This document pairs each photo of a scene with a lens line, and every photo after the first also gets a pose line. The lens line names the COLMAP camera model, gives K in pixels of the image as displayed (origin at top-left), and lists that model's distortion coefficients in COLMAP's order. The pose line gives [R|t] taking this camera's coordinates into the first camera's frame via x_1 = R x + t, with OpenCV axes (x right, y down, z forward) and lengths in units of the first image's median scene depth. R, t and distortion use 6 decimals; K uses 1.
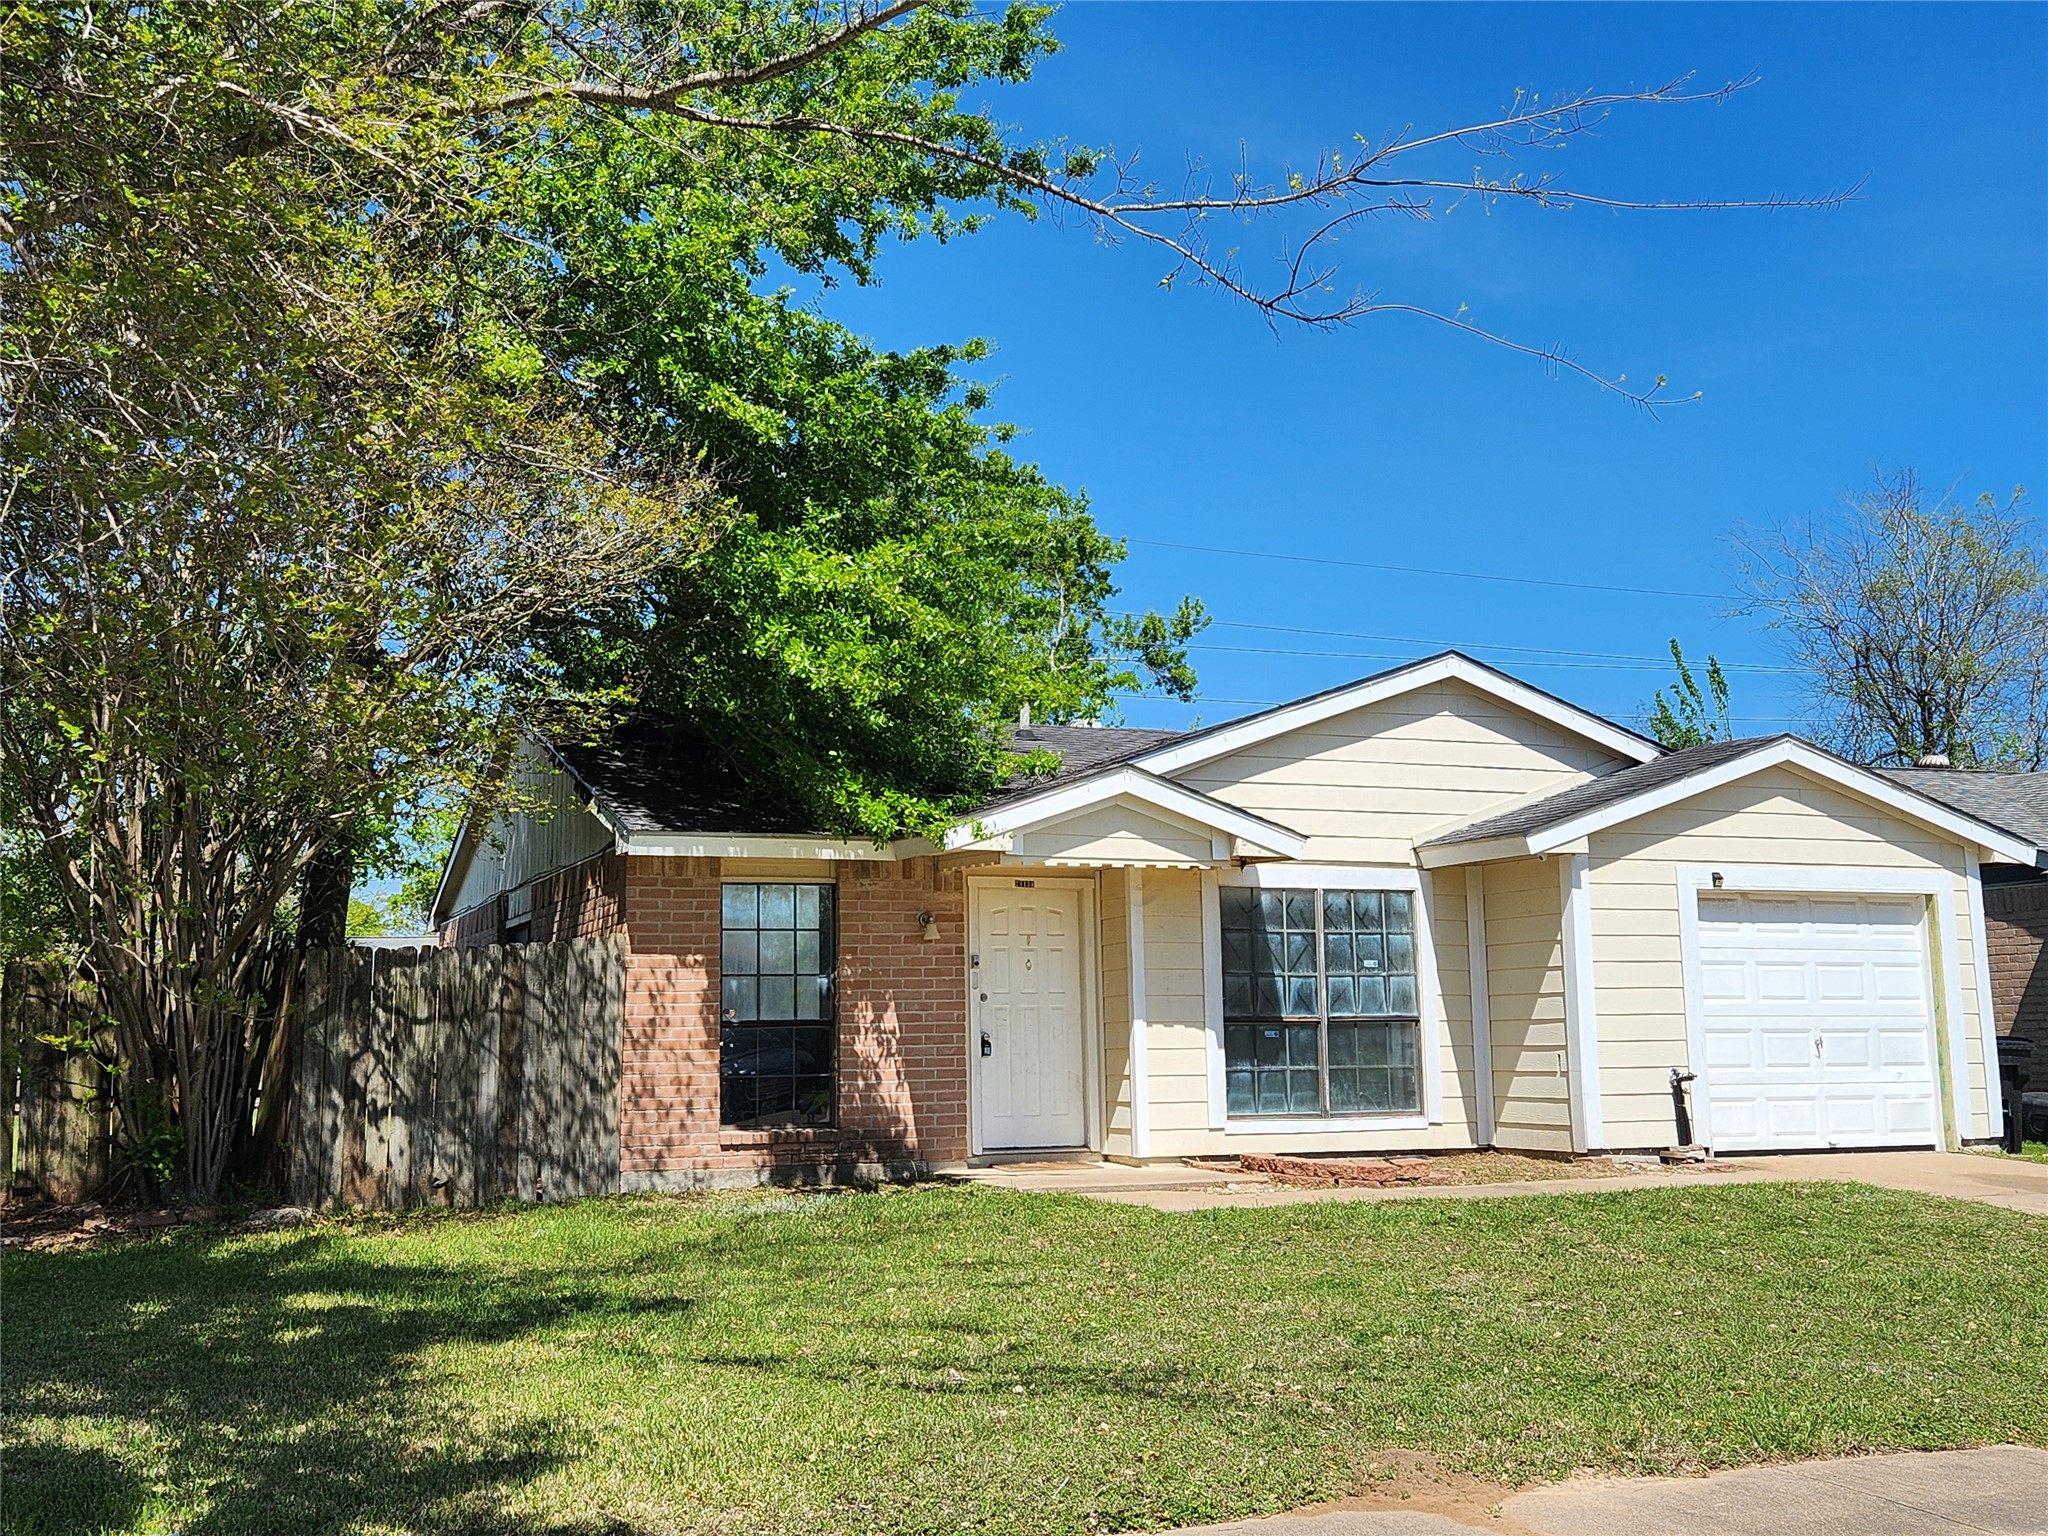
lens RADIAL K [[2049.4, 0, 978.0], [0, 2049.4, 761.4], [0, 0, 1]] dist [0.083705, -0.014319]
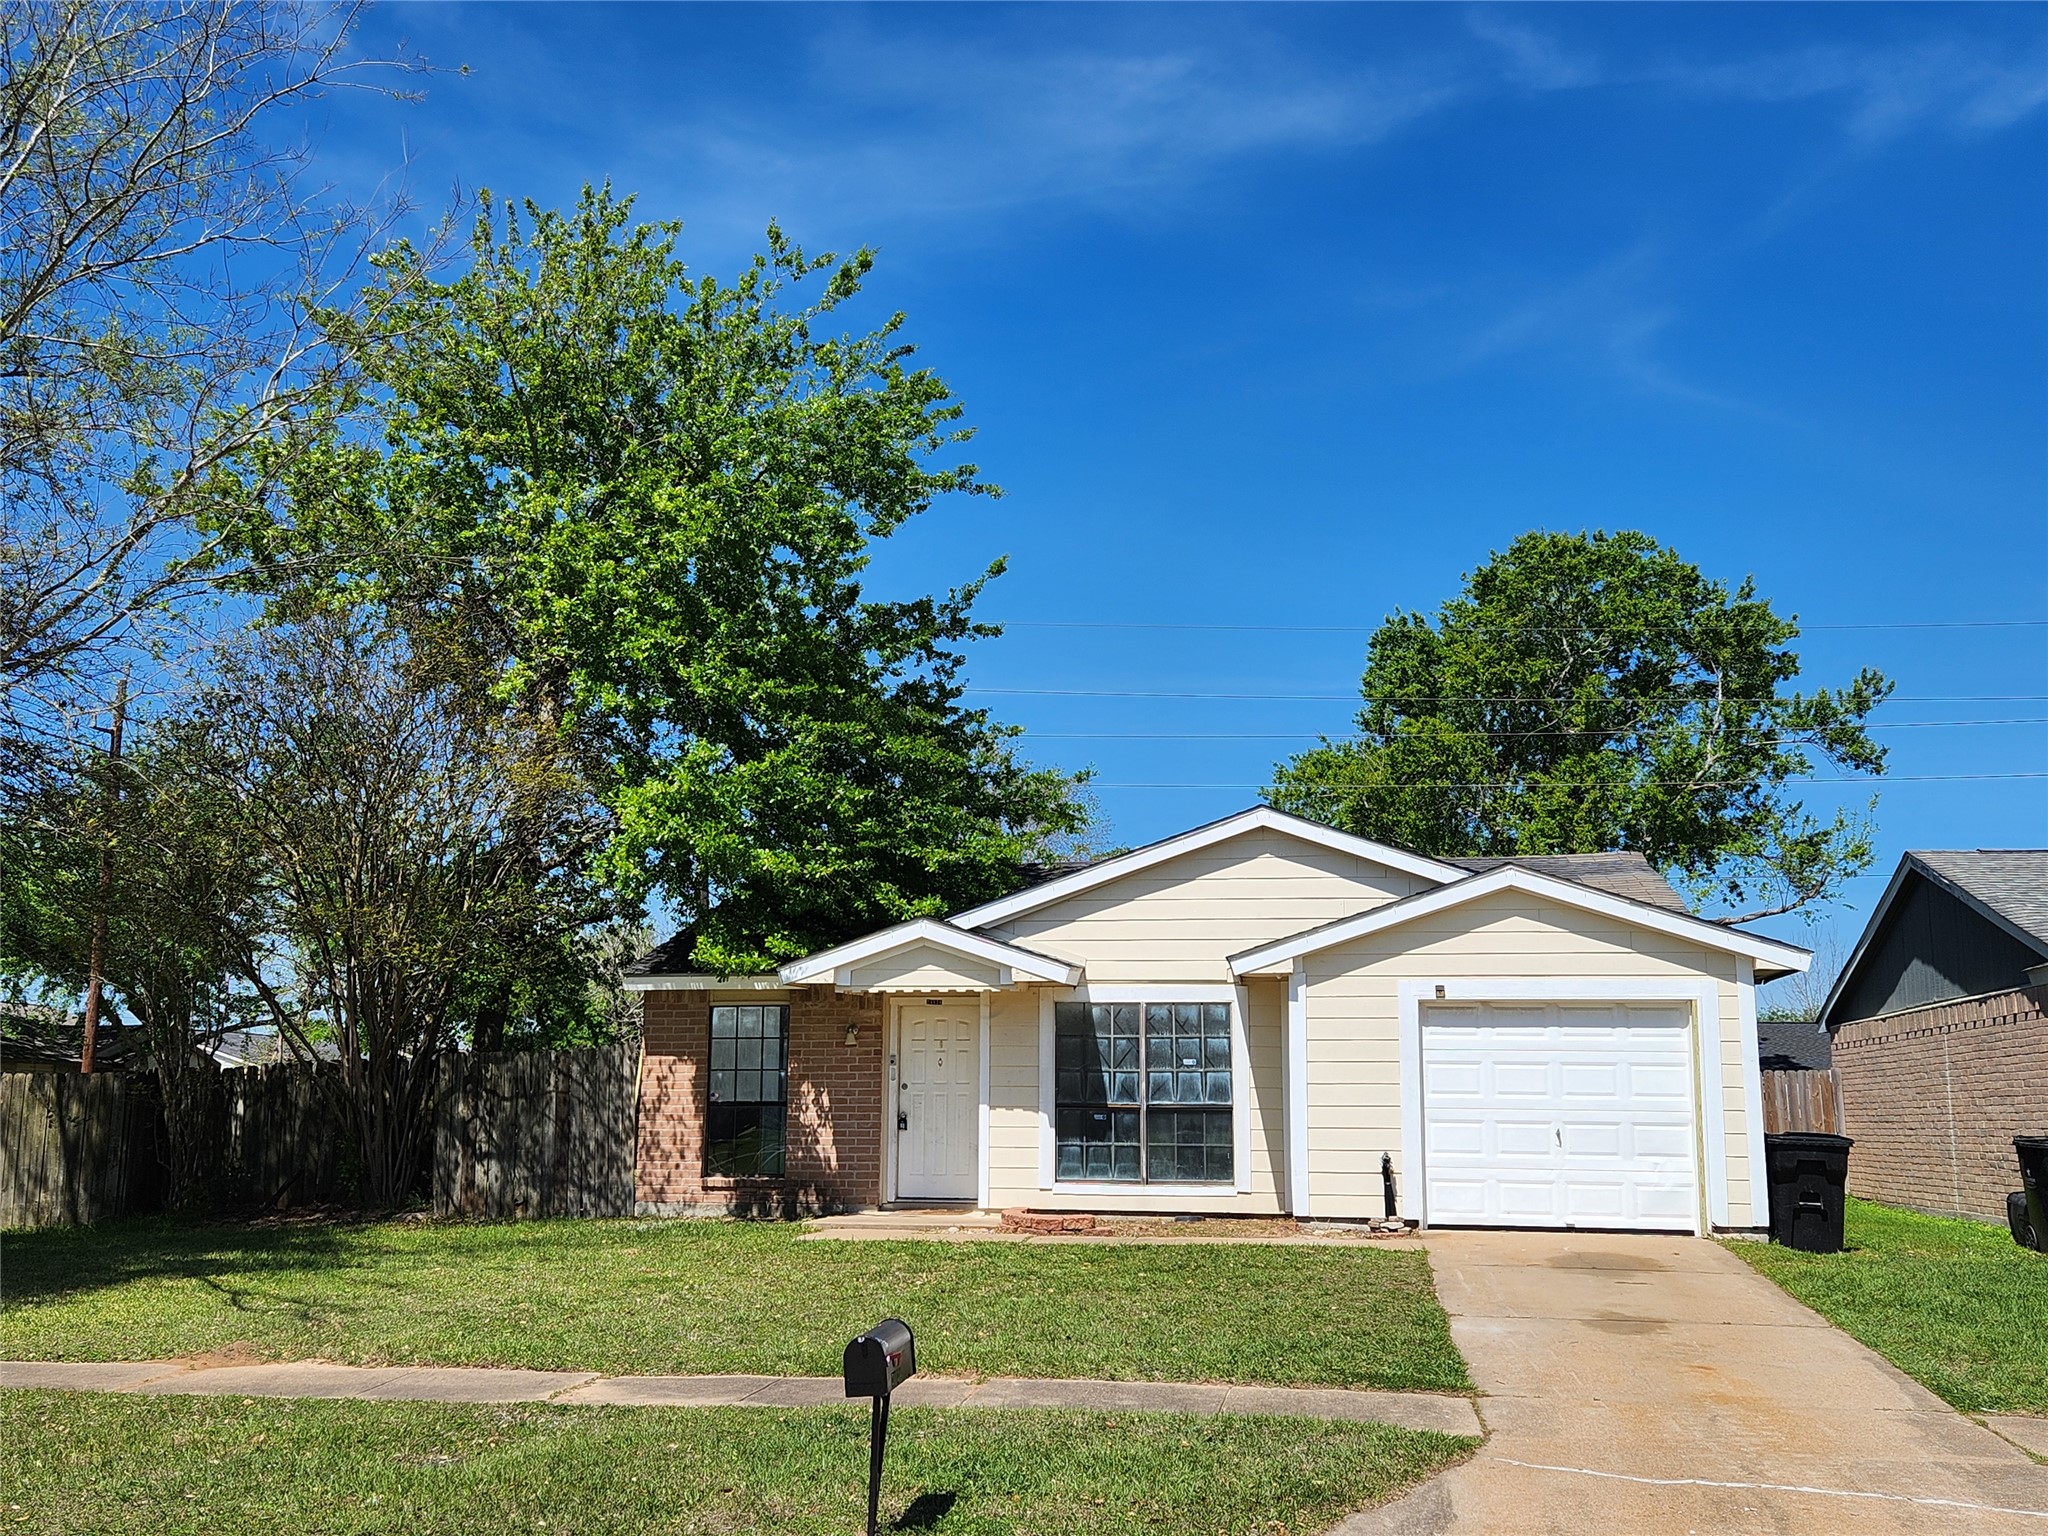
lens RADIAL K [[2049.4, 0, 978.0], [0, 2049.4, 761.4], [0, 0, 1]] dist [0.083705, -0.014319]
pose [[0.841926, -0.073713, -0.534535, 0.781627], [0.054851, 0.997185, -0.051120, -0.027829], [0.536798, 0.013719, 0.843599, -0.128978]]
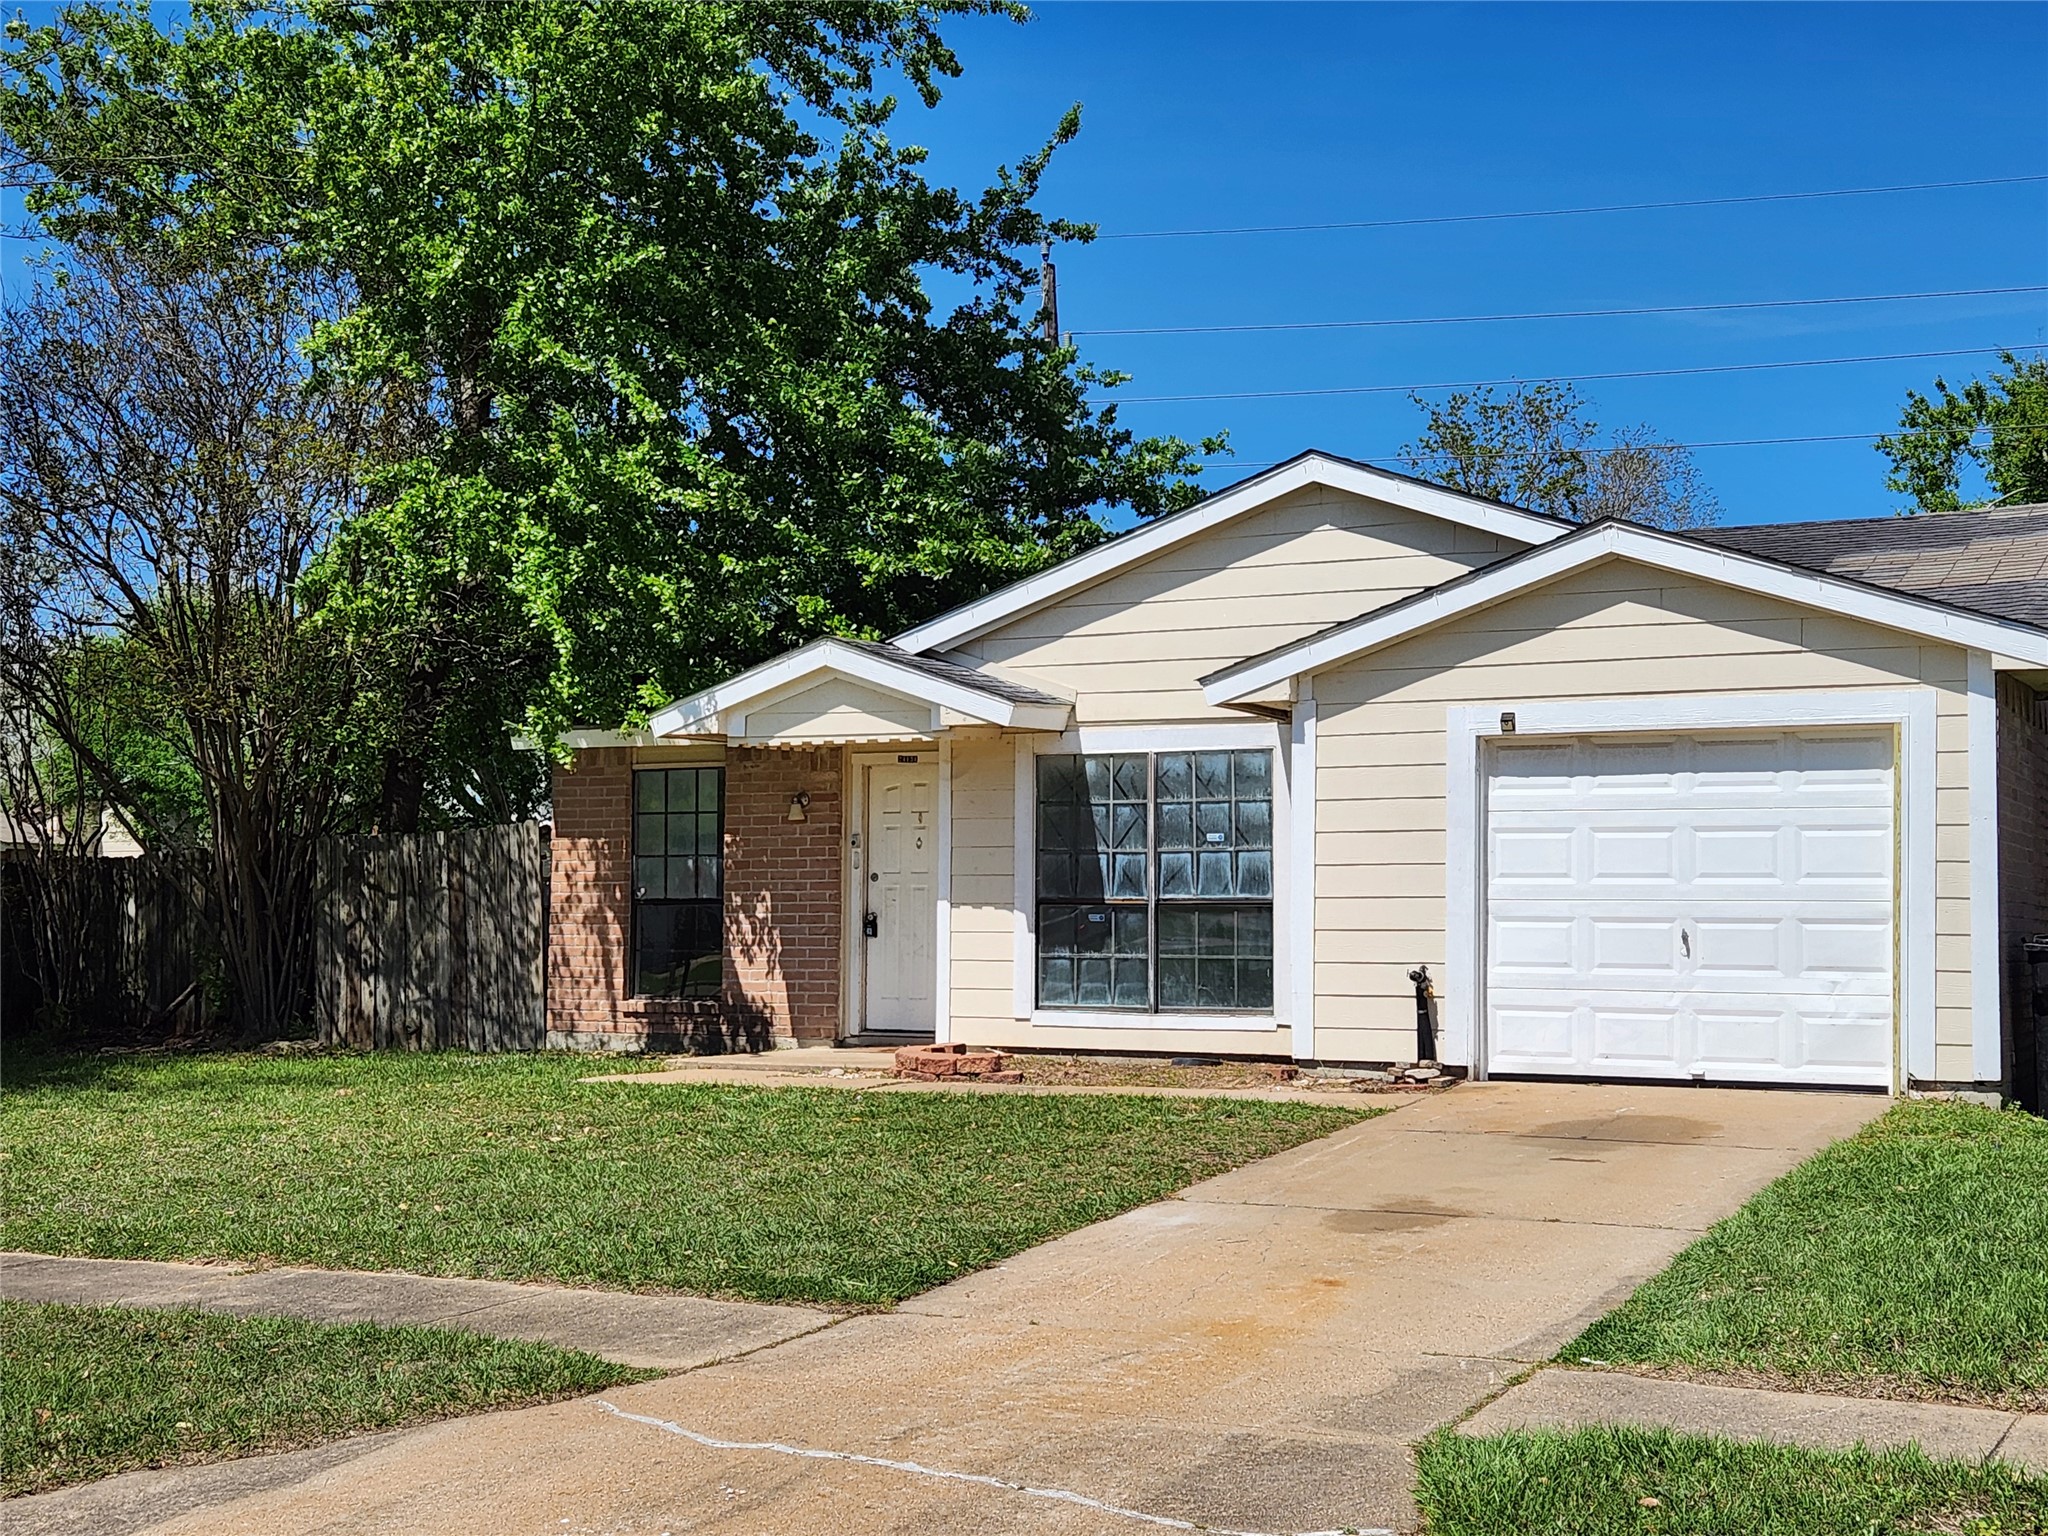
lens RADIAL K [[2684.7, 0, 1024.0], [0, 2684.7, 768.0], [0, 0, 1]] dist [0.106879, -0.038587]
pose [[0.654678, -0.028987, -0.755352, 1.001583], [0.088491, 0.995333, 0.038500, 0.020509], [0.750710, -0.092047, 0.654188, 0.221483]]
